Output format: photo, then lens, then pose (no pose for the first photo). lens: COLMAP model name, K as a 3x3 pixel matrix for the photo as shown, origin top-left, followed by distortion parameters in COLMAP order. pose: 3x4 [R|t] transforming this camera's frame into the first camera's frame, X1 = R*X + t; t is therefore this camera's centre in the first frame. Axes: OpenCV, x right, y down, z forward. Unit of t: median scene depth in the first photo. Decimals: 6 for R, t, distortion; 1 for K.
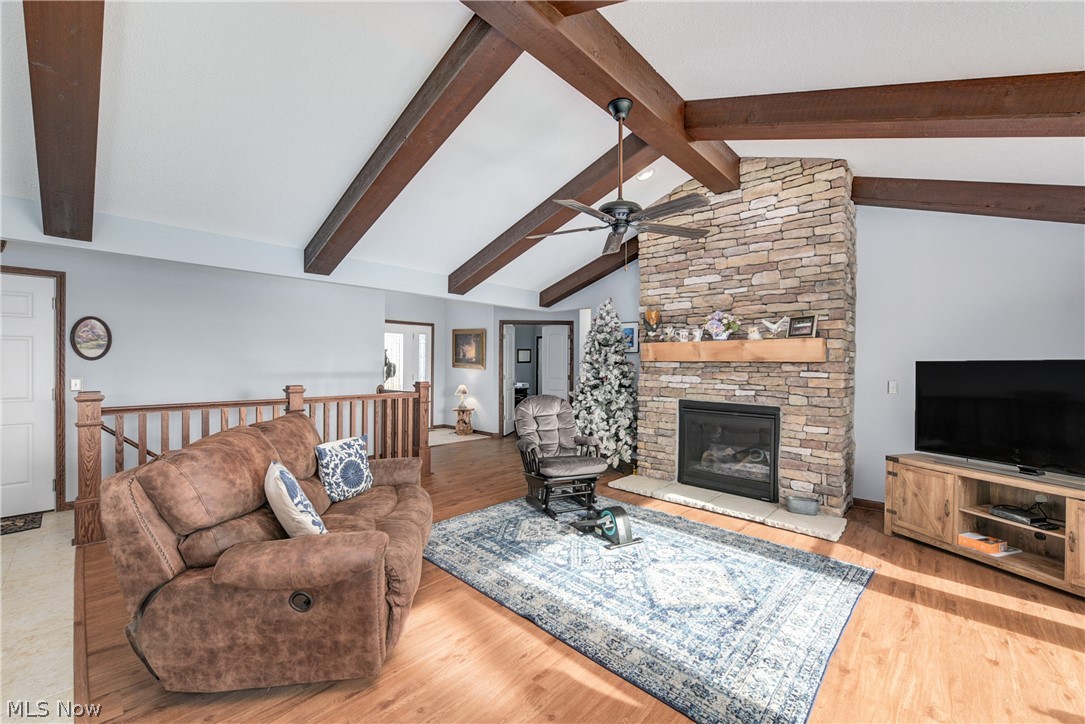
lens RADIAL K [[433.9, 0, 542.4], [0, 433.9, 364.6], [0, 0, 1]] dist [-0.006141, -0.000344]
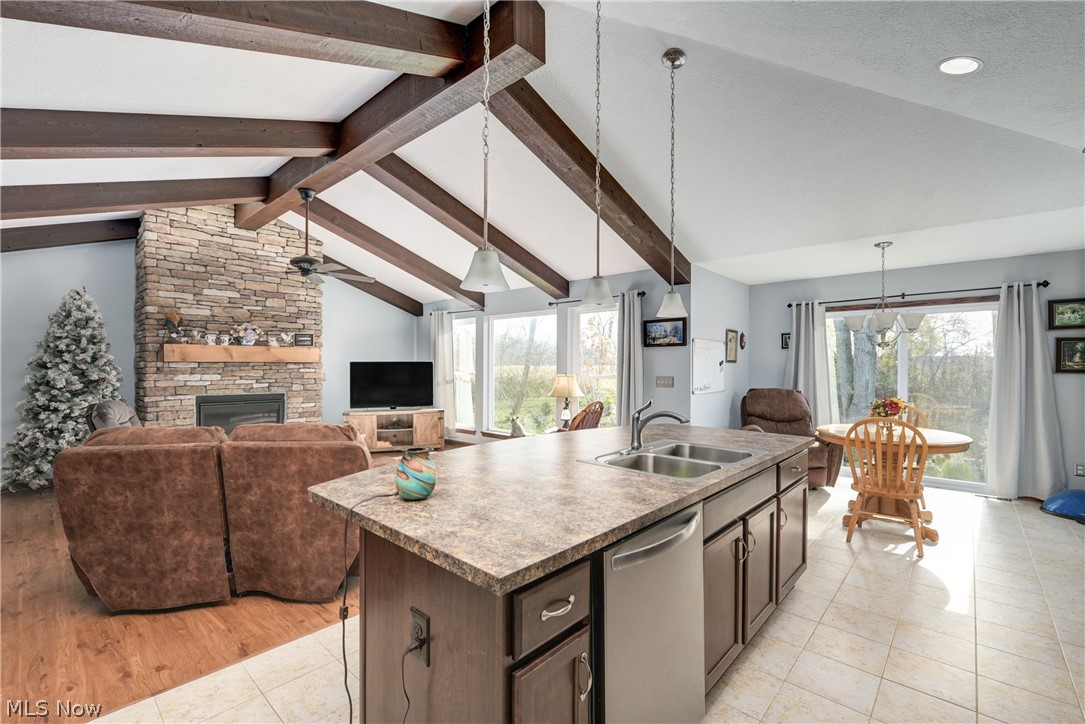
lens RADIAL K [[472.1, 0, 533.2], [0, 472.1, 363.0], [0, 0, 1]] dist [-0.000907, -0.000413]
pose [[0.009514, -0.004790, 0.999943, -1.020650], [0.001078, 0.999988, 0.004780, -0.010566], [-0.999954, 0.001032, 0.009519, 0.146416]]
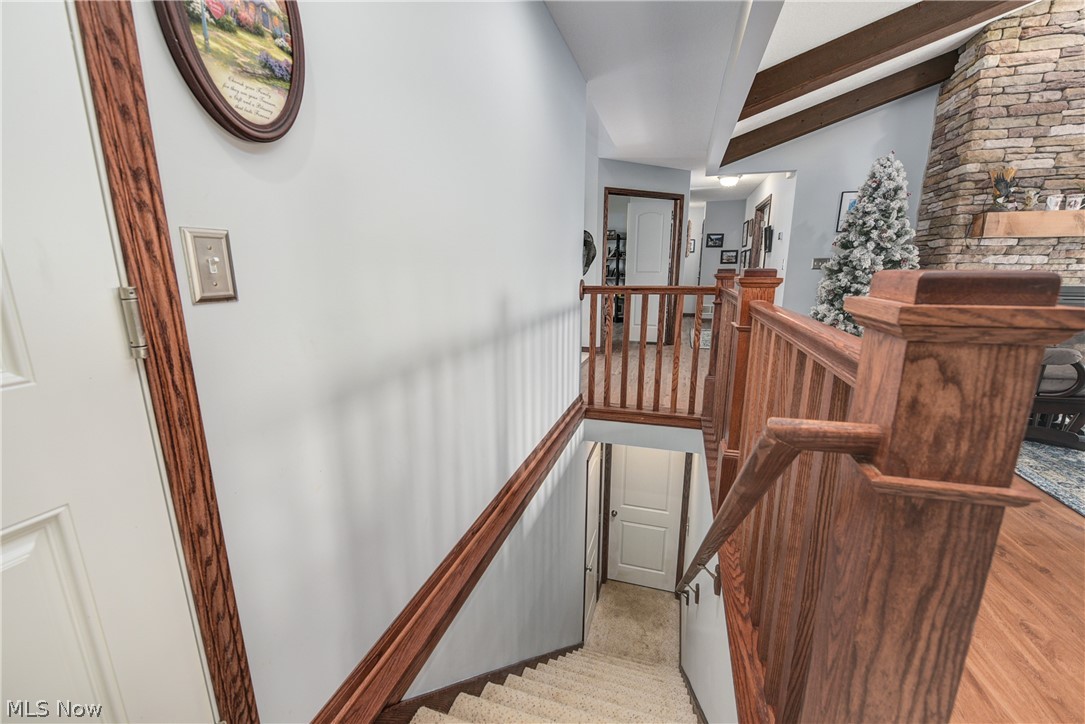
lens RADIAL K [[433.9, 0, 534.0], [0, 433.9, 364.9], [0, 0, 1]] dist [-0.006141, -0.000344]
pose [[0.902680, -0.103080, 0.417785, -0.993172], [0.010595, 0.975914, 0.217897, 0.046220], [-0.430183, -0.192265, 0.882030, 0.729369]]
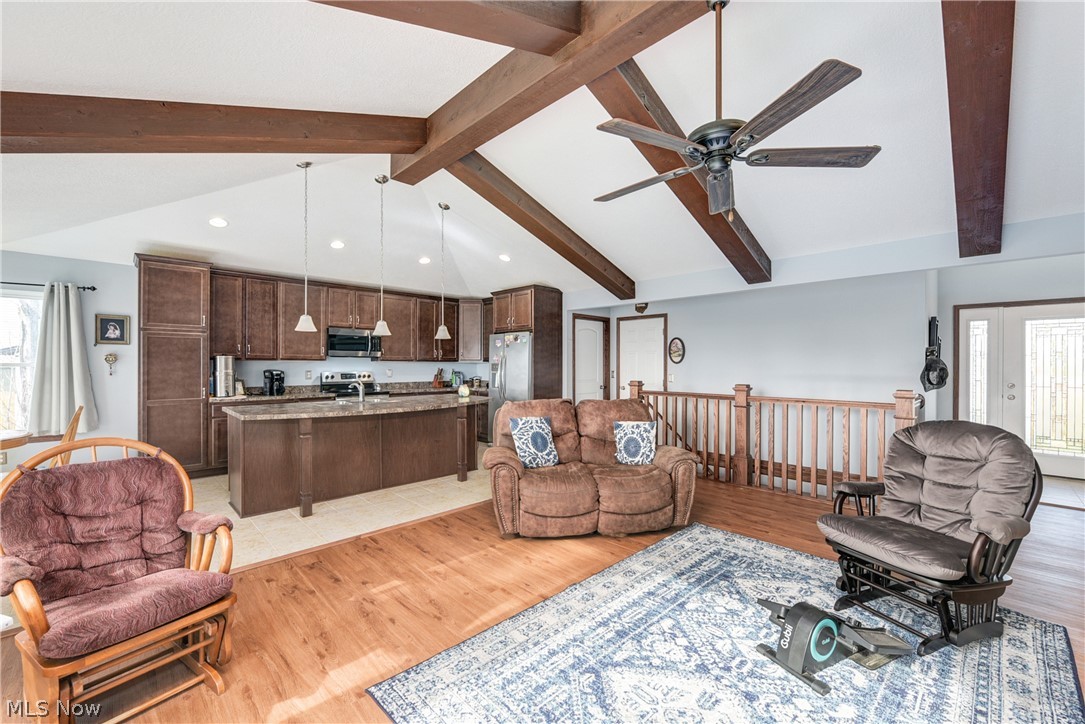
lens RADIAL K [[433.9, 0, 538.0], [0, 433.9, 364.3], [0, 0, 1]] dist [-0.006141, -0.000344]
pose [[-0.056234, -0.007338, -0.998391, 0.628855], [-0.005816, 0.999958, -0.007022, 0.006437], [0.998401, 0.005411, -0.056274, 0.544768]]
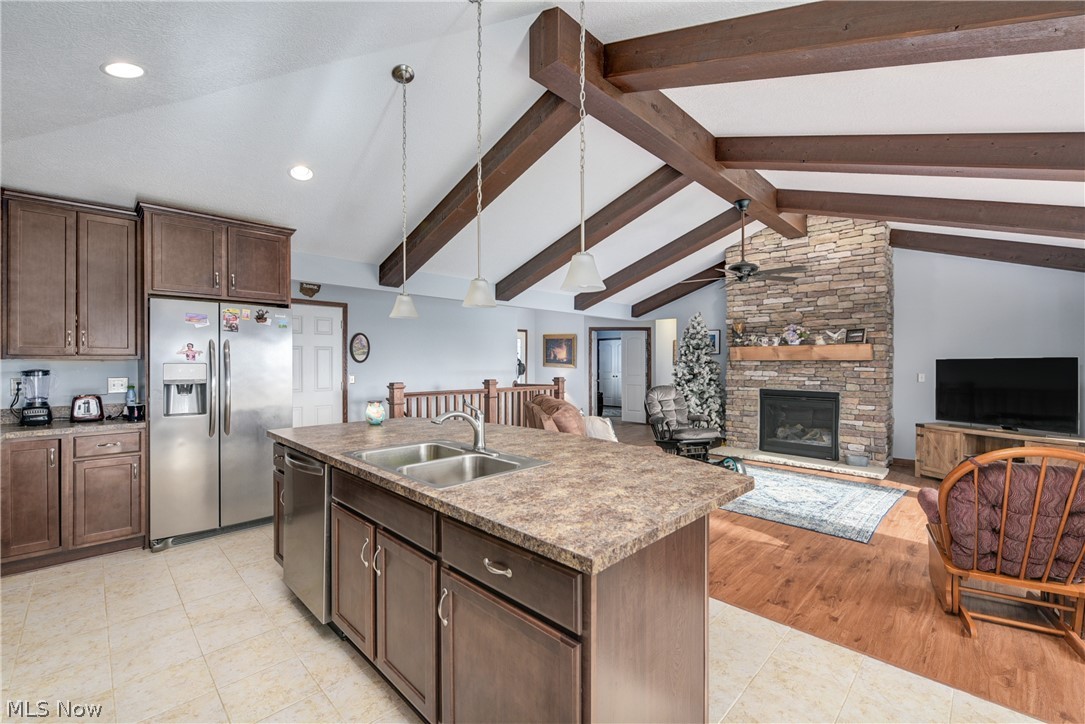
lens RADIAL K [[457.2, 0, 535.8], [0, 457.2, 361.7], [0, 0, 1]] dist [-0.007080, -0.000486]
pose [[0.999303, -0.007155, -0.036633, -0.380507], [0.006962, 0.999961, -0.005396, -0.001051], [0.036670, 0.005138, 0.999314, -0.515504]]
